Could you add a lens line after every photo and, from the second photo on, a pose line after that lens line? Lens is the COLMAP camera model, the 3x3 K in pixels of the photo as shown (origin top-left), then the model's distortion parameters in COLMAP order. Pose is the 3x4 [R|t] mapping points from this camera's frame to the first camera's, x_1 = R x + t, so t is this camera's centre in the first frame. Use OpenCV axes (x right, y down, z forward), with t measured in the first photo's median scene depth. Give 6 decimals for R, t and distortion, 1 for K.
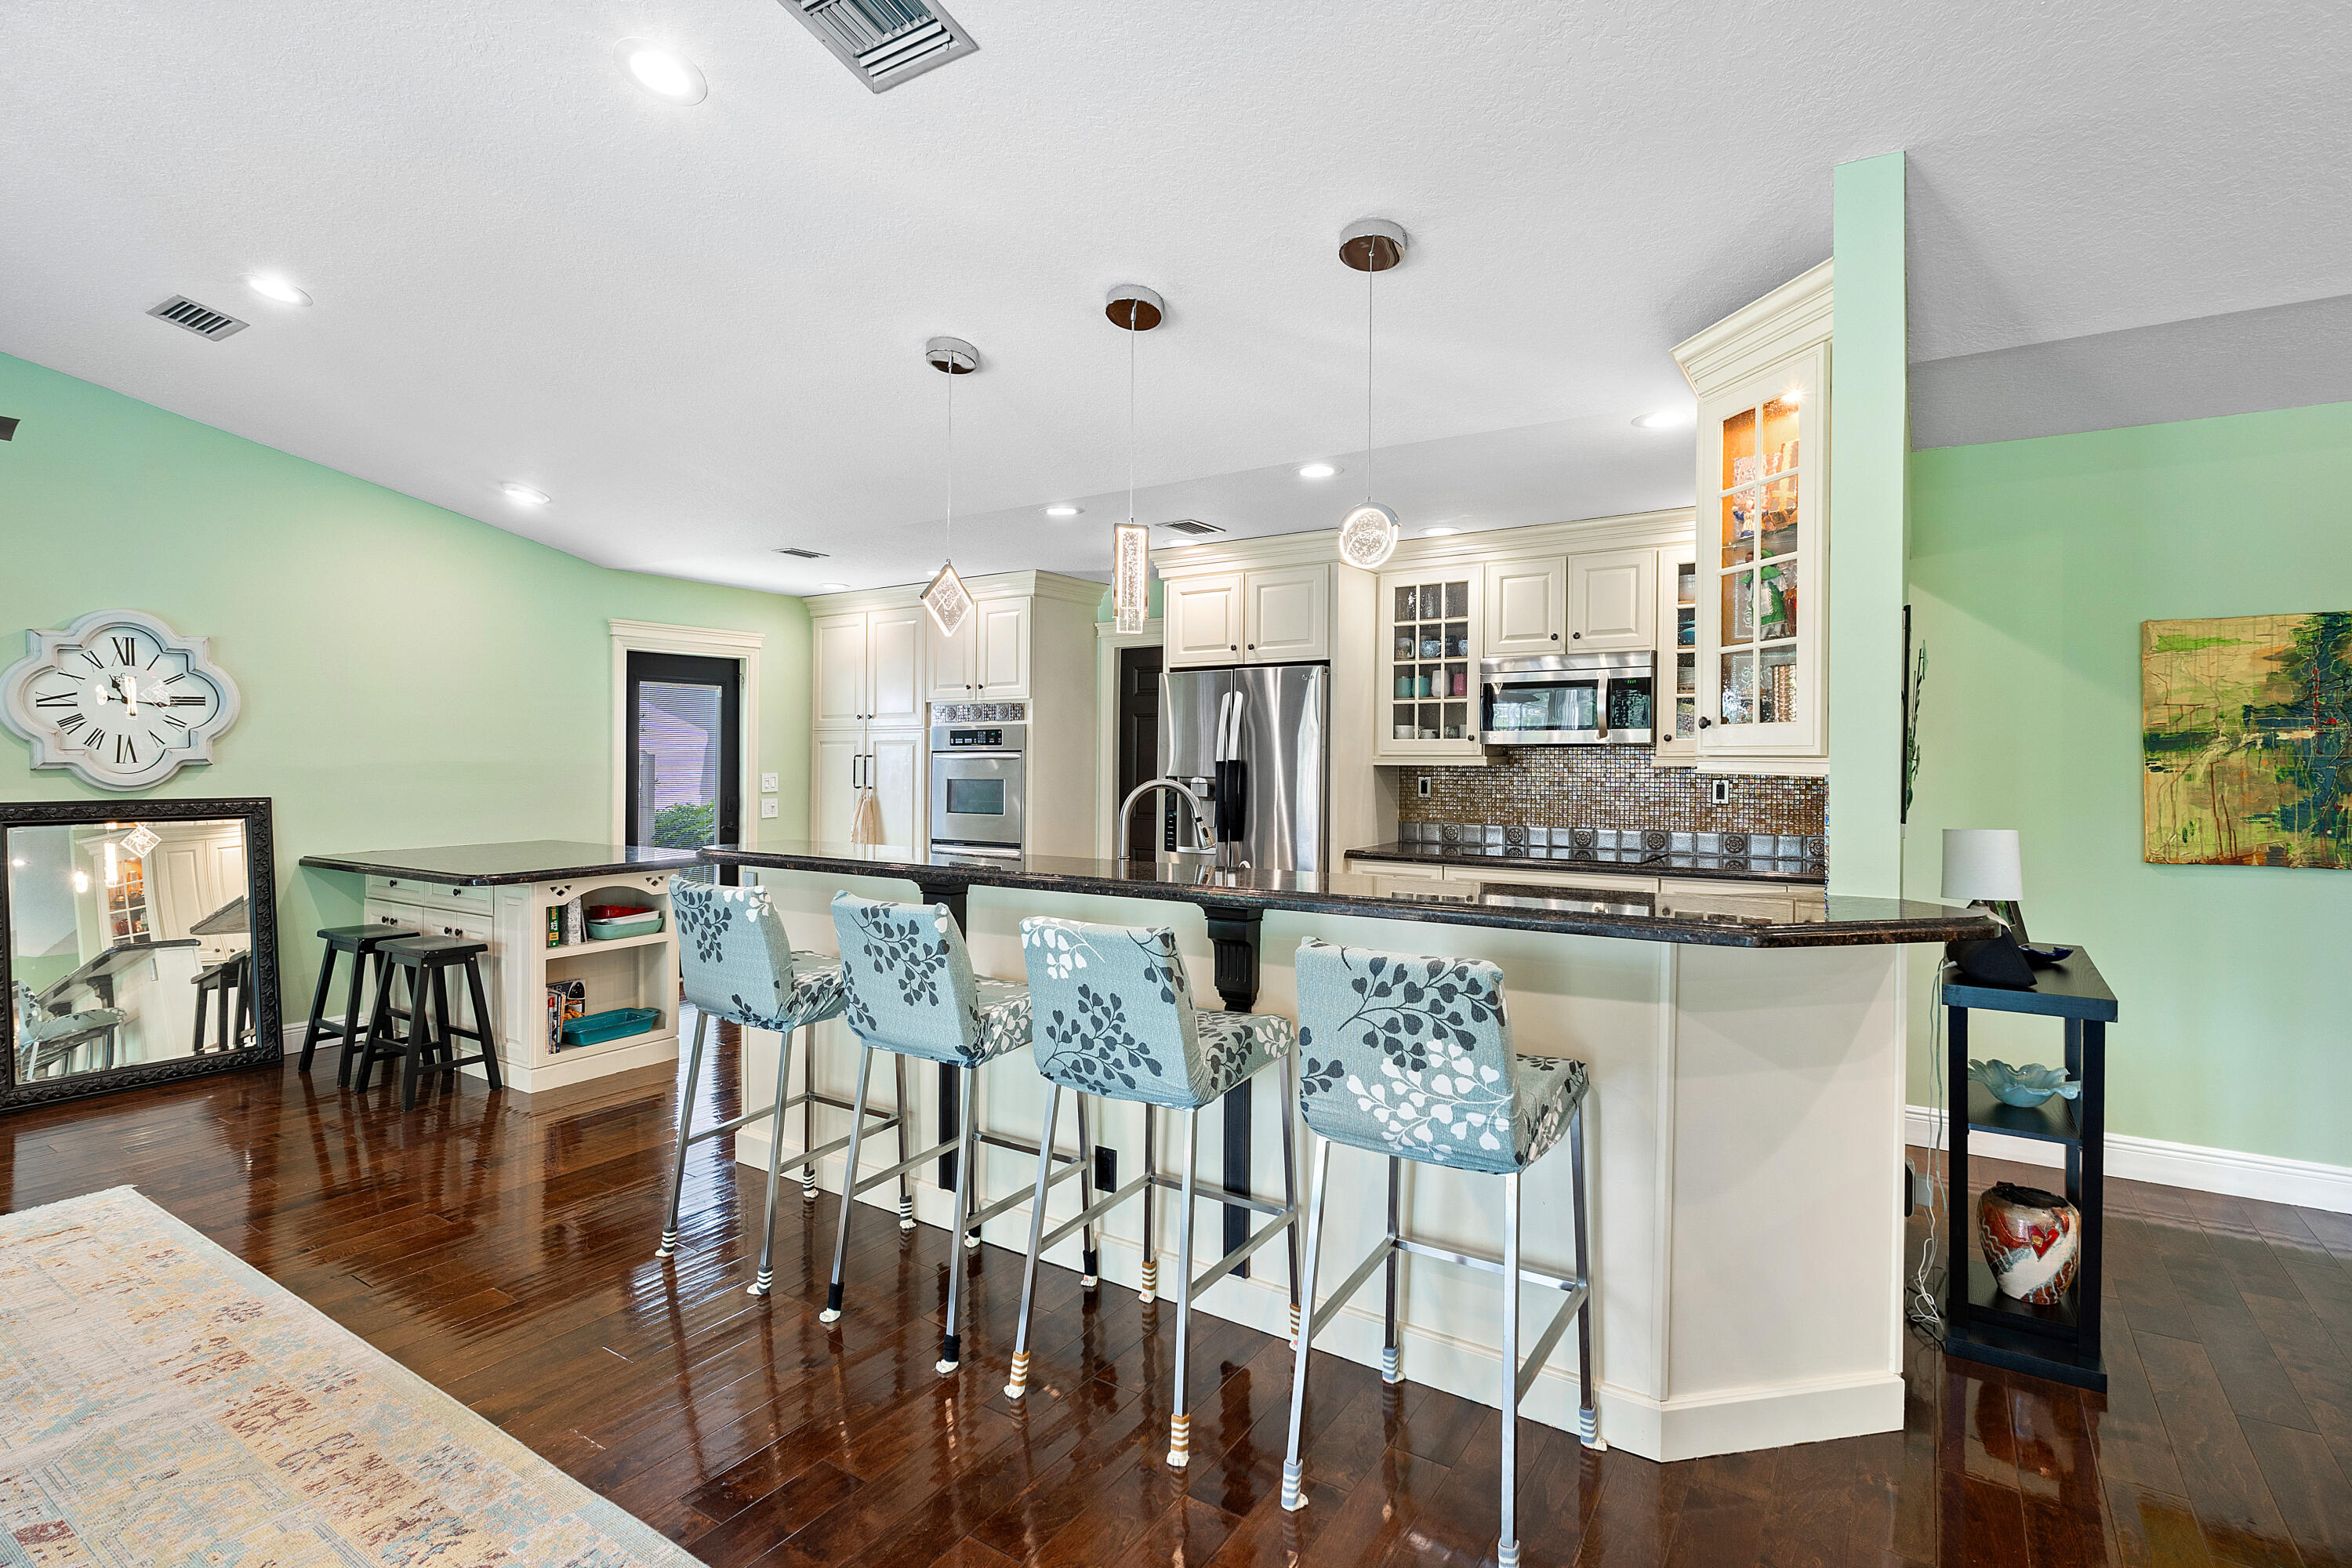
lens RADIAL K [[1117.5, 0, 1184.3], [0, 1117.5, 762.3], [0, 0, 1]] dist [0.001379, -0.000754]
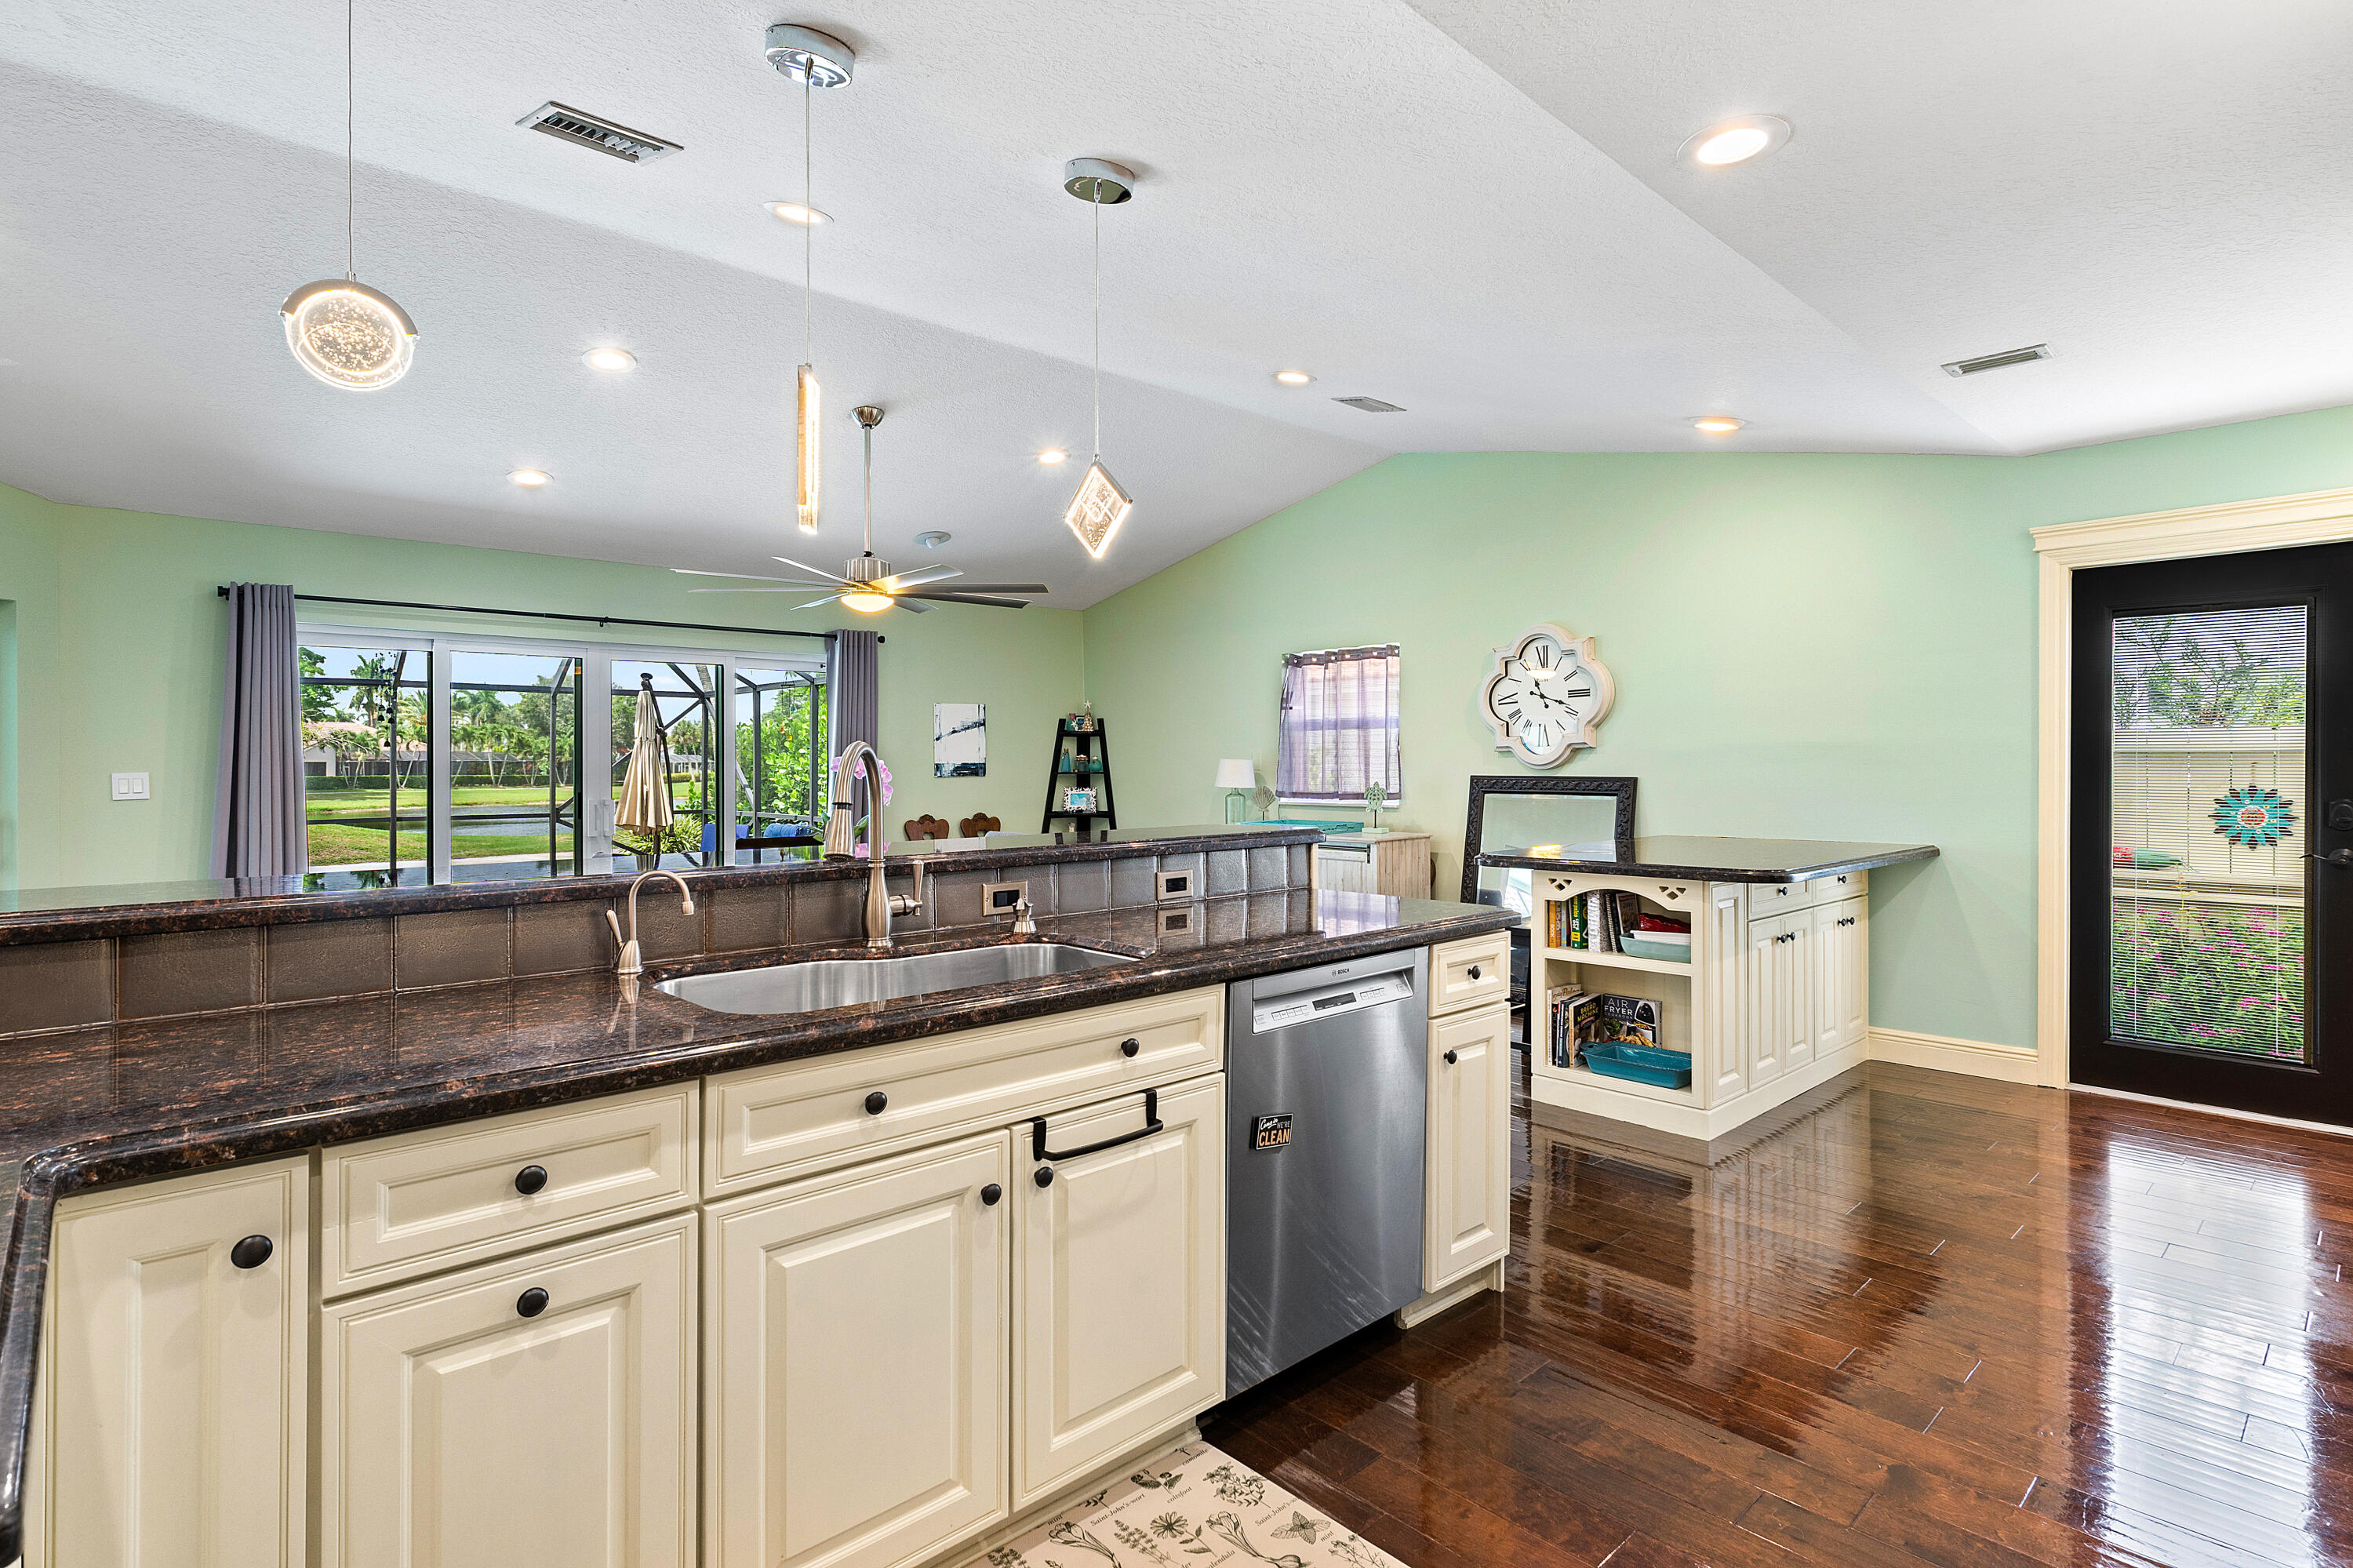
lens RADIAL K [[1138.7, 0, 1198.3], [0, 1138.7, 757.0], [0, 0, 1]] dist [0.000234, 0.000268]
pose [[-0.232661, -0.005113, -0.972544, 0.377909], [0.000061, 0.999986, -0.005272, 0.018996], [0.972558, -0.001286, -0.232657, 0.918150]]
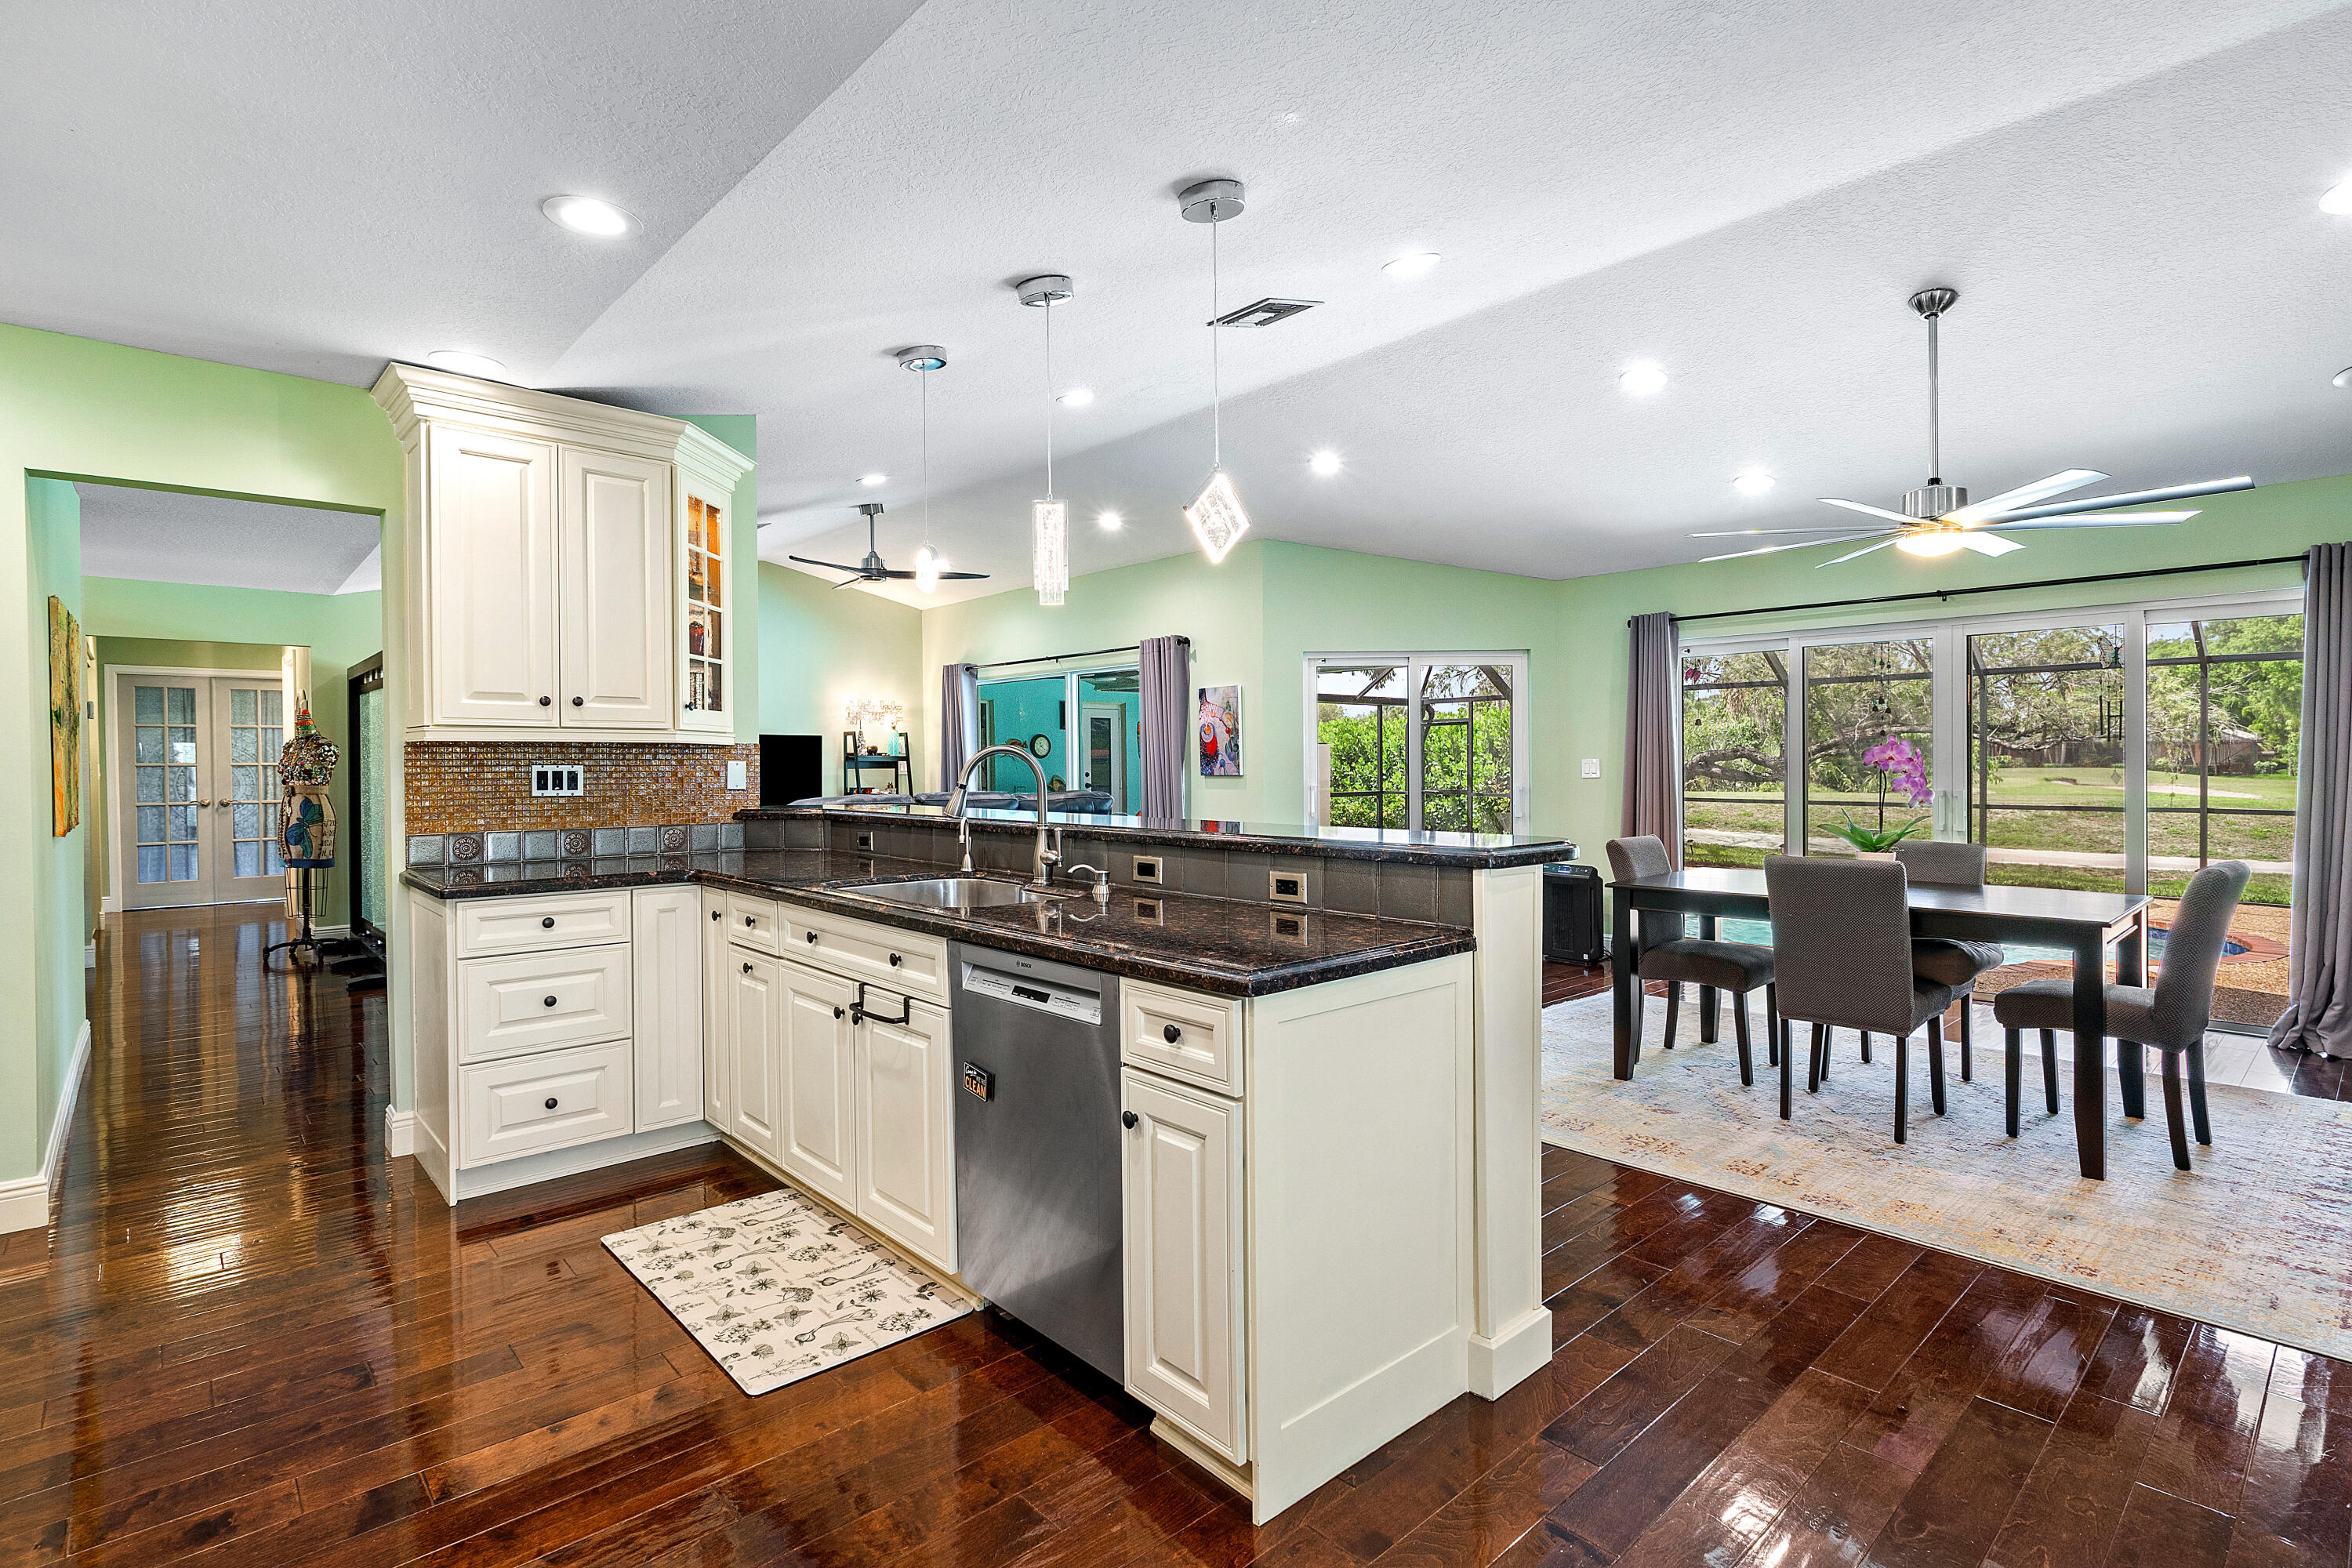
lens RADIAL K [[1145.6, 0, 1195.8], [0, 1145.6, 772.5], [0, 0, 1]] dist [0.001859, -0.000489]
pose [[-0.968984, 0.003750, 0.247094, -0.295578], [0.007073, 0.999896, 0.012562, 0.019764], [-0.247021, 0.013921, -0.968910, 1.317656]]
